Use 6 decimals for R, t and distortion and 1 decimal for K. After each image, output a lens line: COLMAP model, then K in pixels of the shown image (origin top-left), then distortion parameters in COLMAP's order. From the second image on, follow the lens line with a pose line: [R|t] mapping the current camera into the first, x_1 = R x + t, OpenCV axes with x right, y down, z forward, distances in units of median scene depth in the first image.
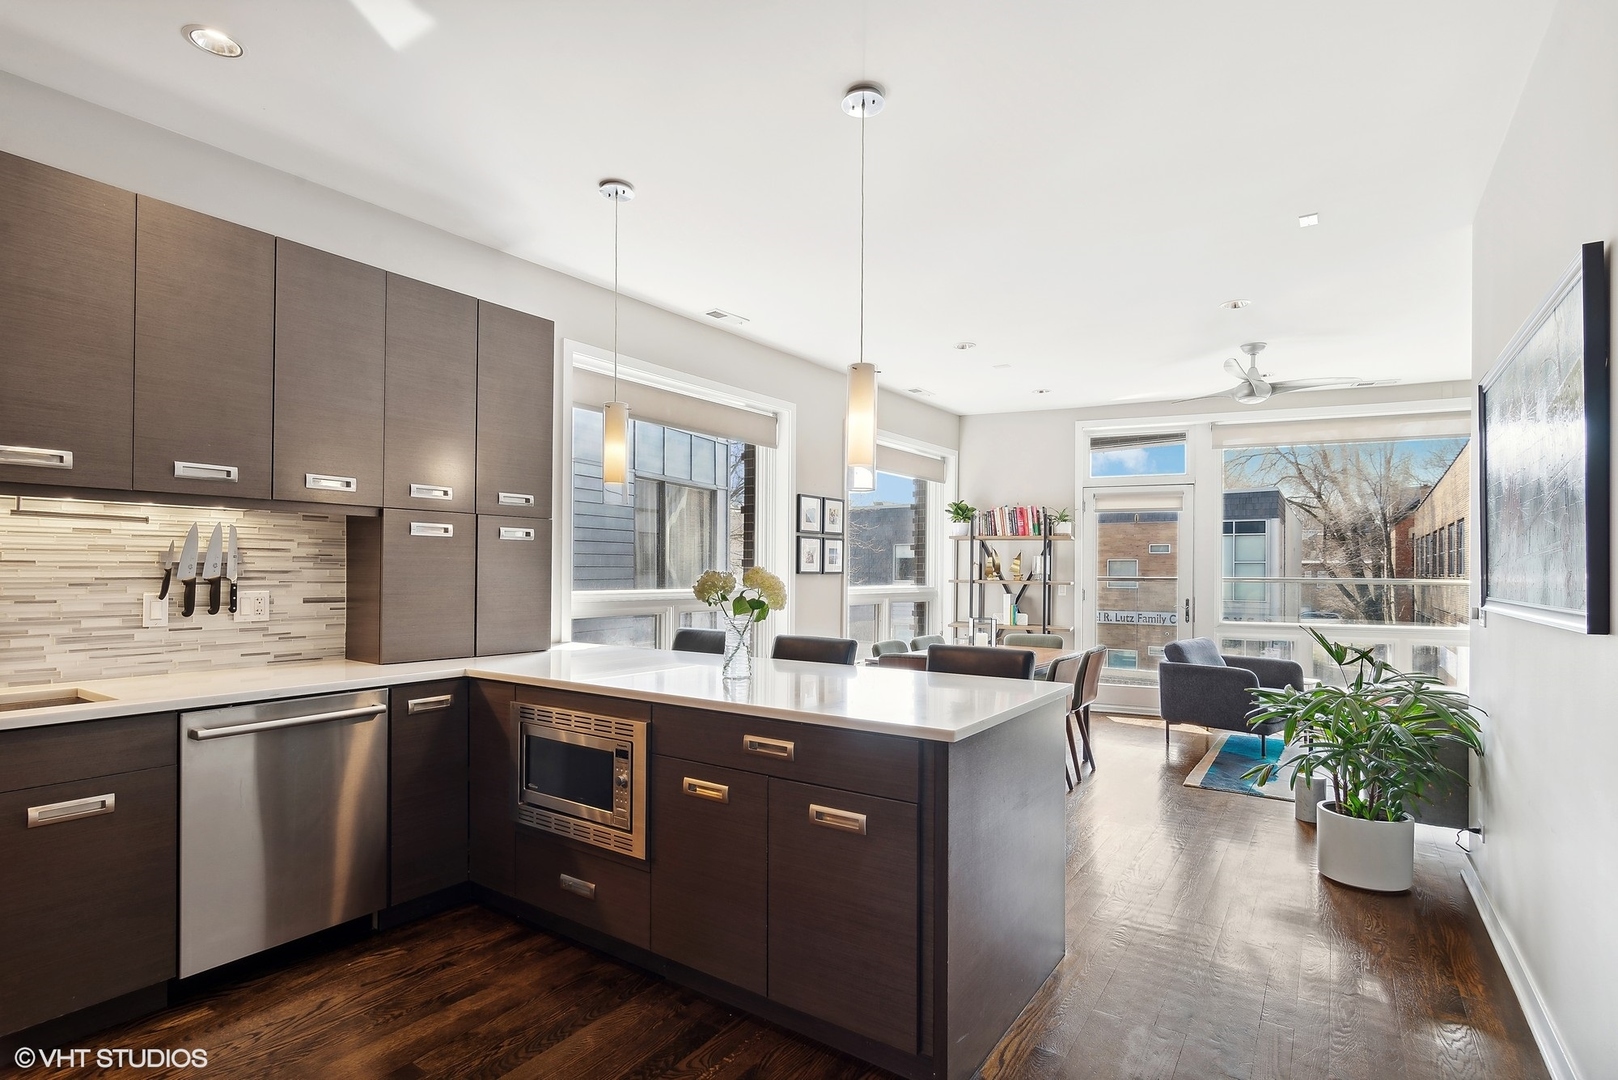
lens RADIAL K [[797.2, 0, 807.7], [0, 797.2, 568.1], [0, 0, 1]] dist [-0.000235, -0.001236]
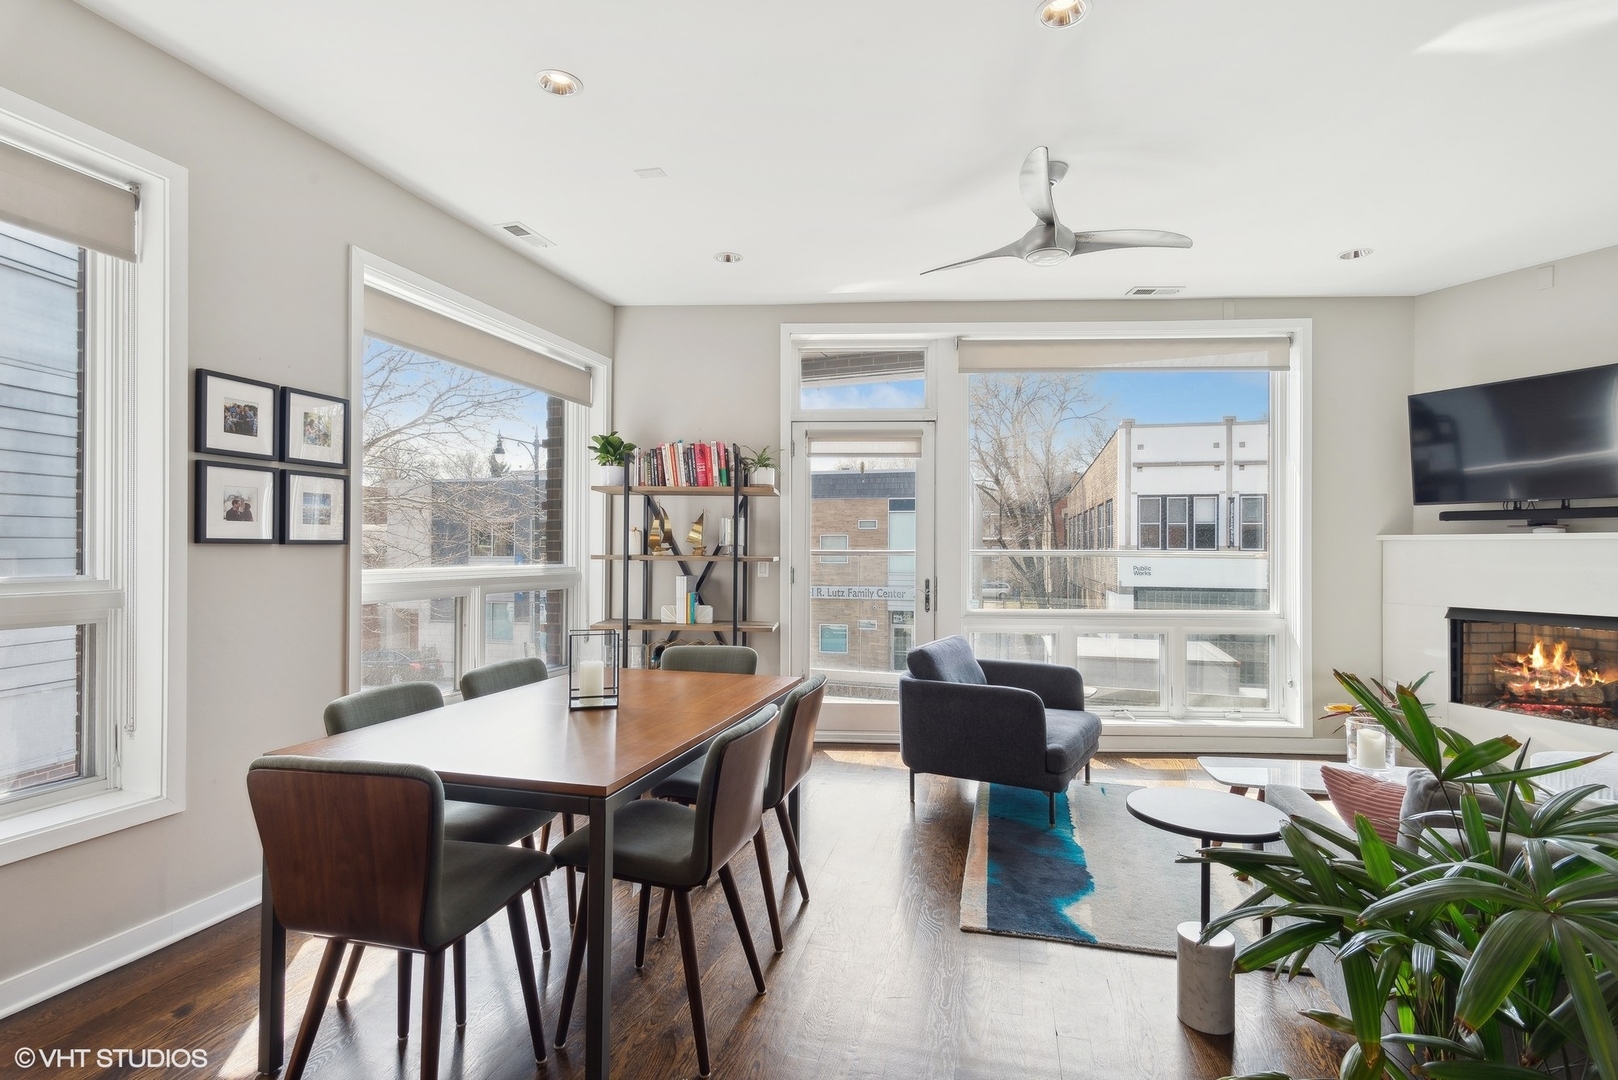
lens RADIAL K [[797.2, 0, 809.9], [0, 797.2, 546.7], [0, 0, 1]] dist [-0.000235, -0.001236]
pose [[0.939998, -0.002172, 0.341174, 0.178383], [0.000964, 0.999993, 0.003709, 0.008499], [-0.341179, -0.003158, 0.939993, 0.493383]]
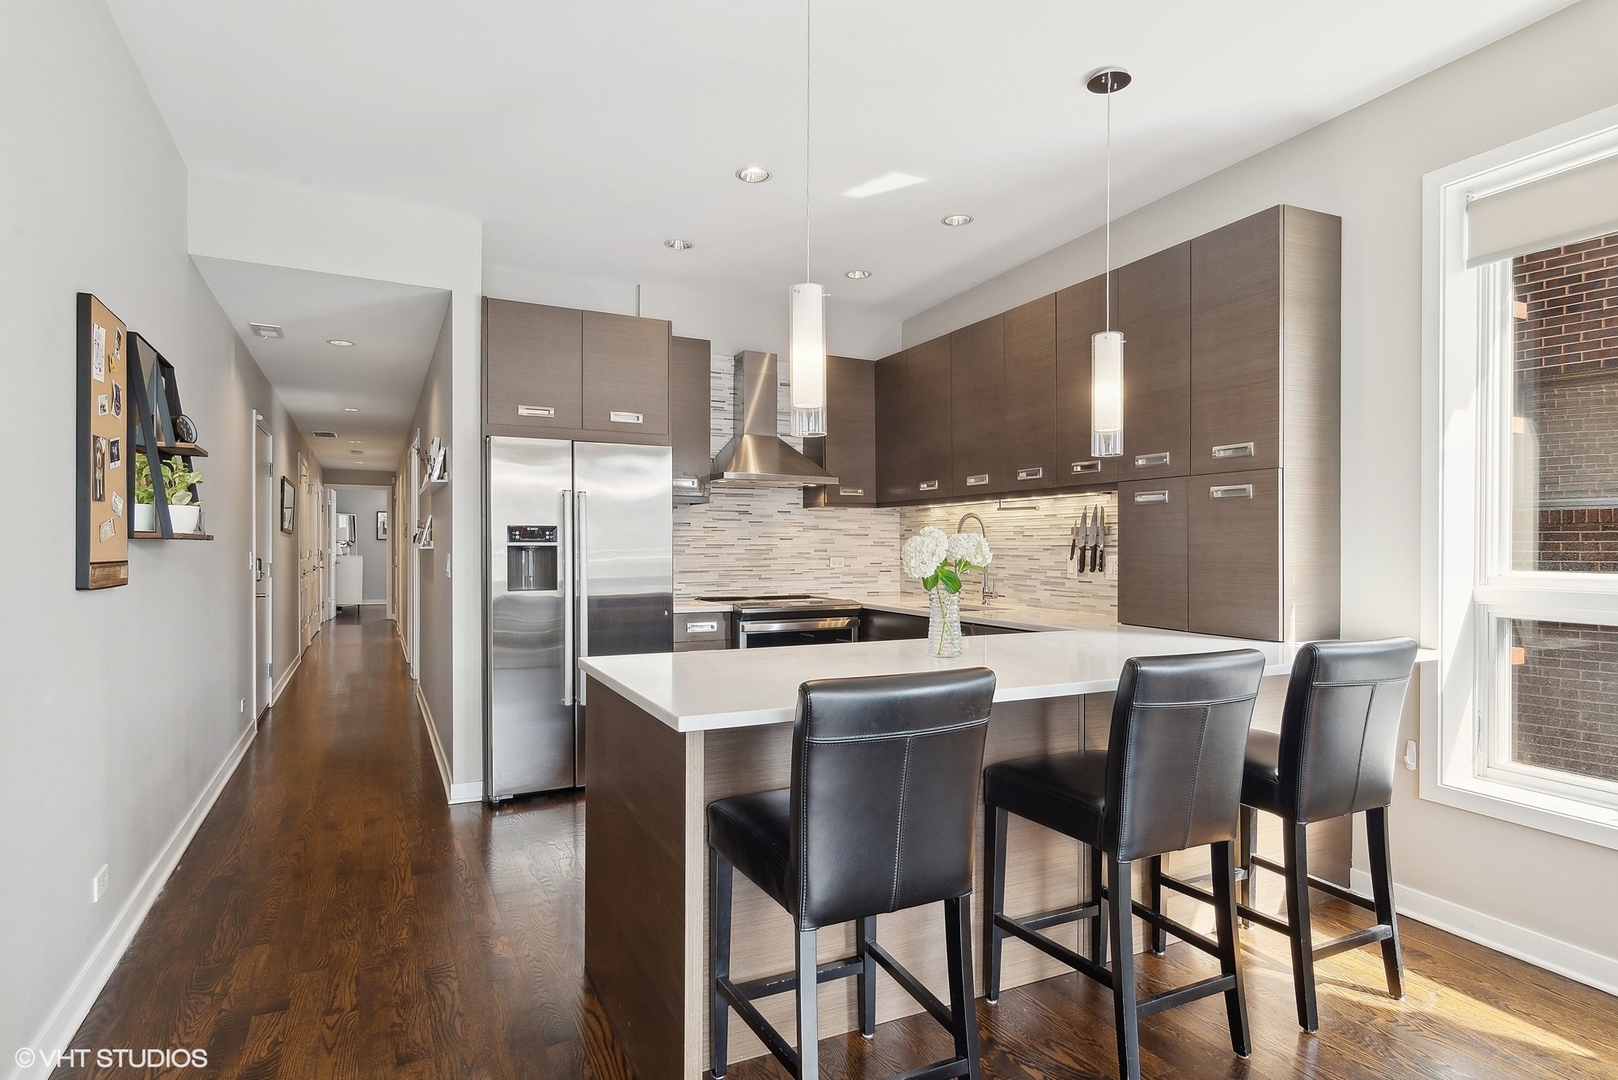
lens RADIAL K [[849.2, 0, 798.7], [0, 849.2, 542.0], [0, 0, 1]] dist [0.000106, 0.001259]
pose [[-0.500119, -0.007175, -0.865927, 0.424348], [0.001951, 0.999954, -0.009412, 0.010500], [0.865955, -0.006397, -0.500082, 0.714492]]
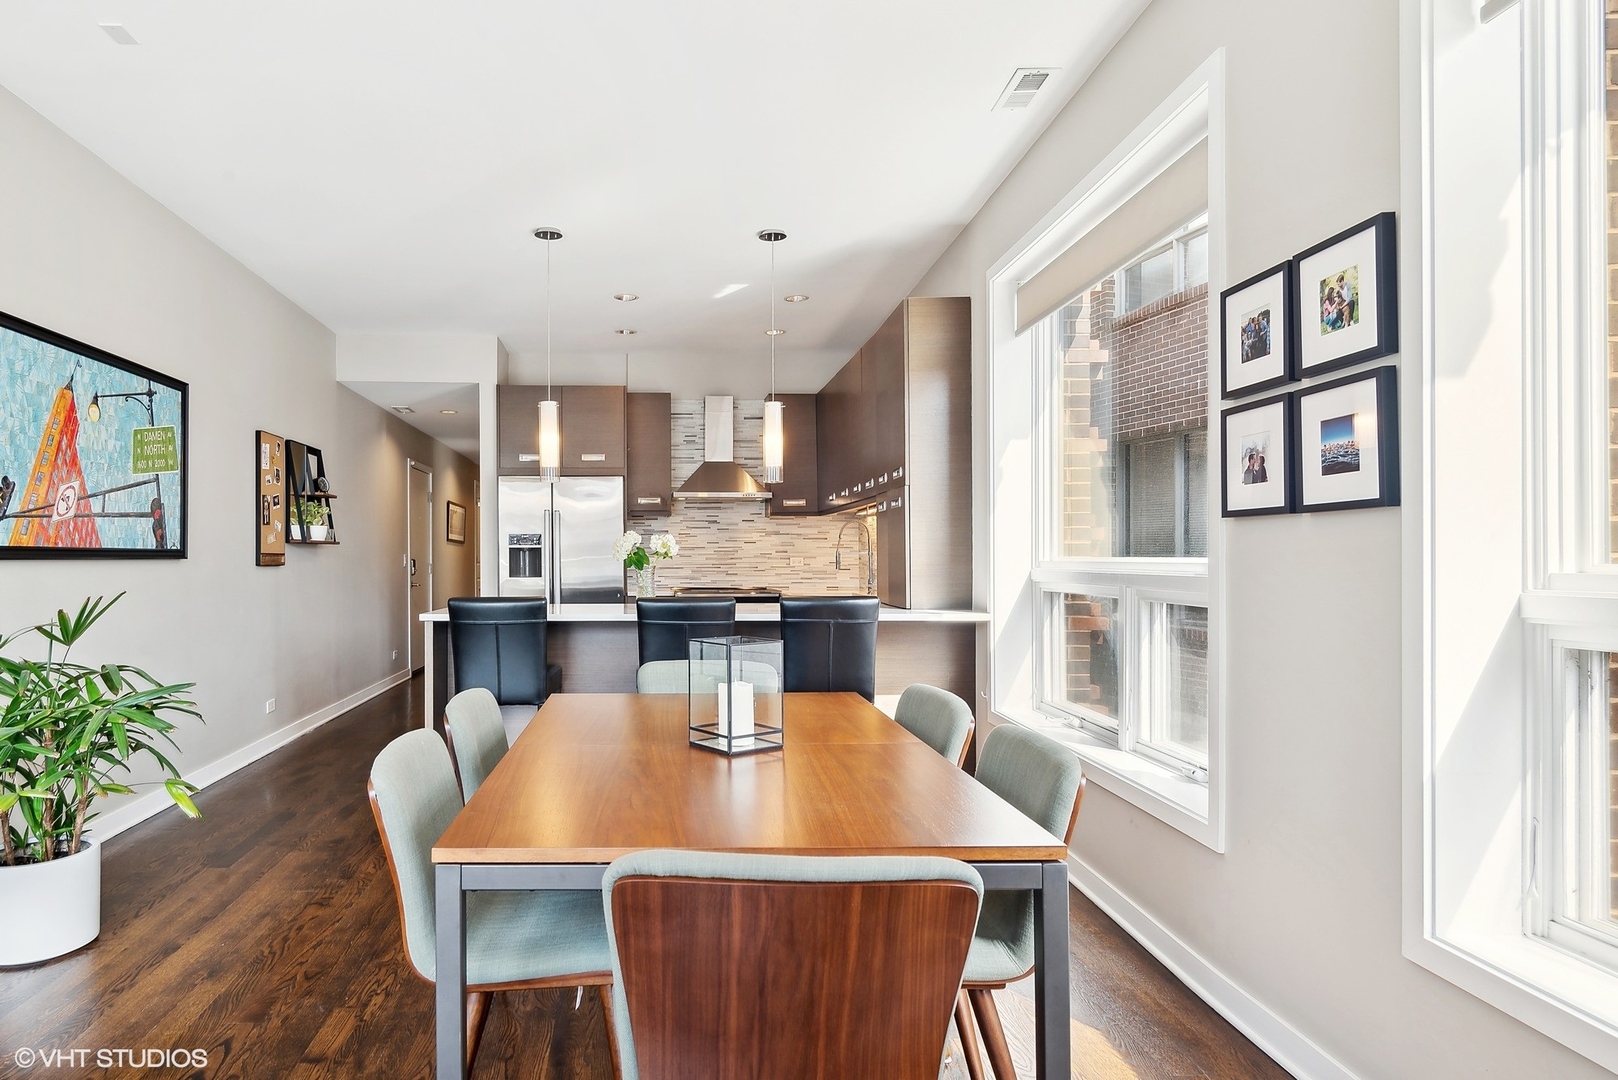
lens RADIAL K [[953.6, 0, 688.6], [0, 953.6, 562.2], [0, 0, 1]] dist [-0.044091, 0.001109]
pose [[-0.804523, 0.002031, -0.593918, 0.471912], [0.003553, 0.999993, -0.001393, 0.029264], [0.593911, -0.003231, -0.804525, 1.311581]]
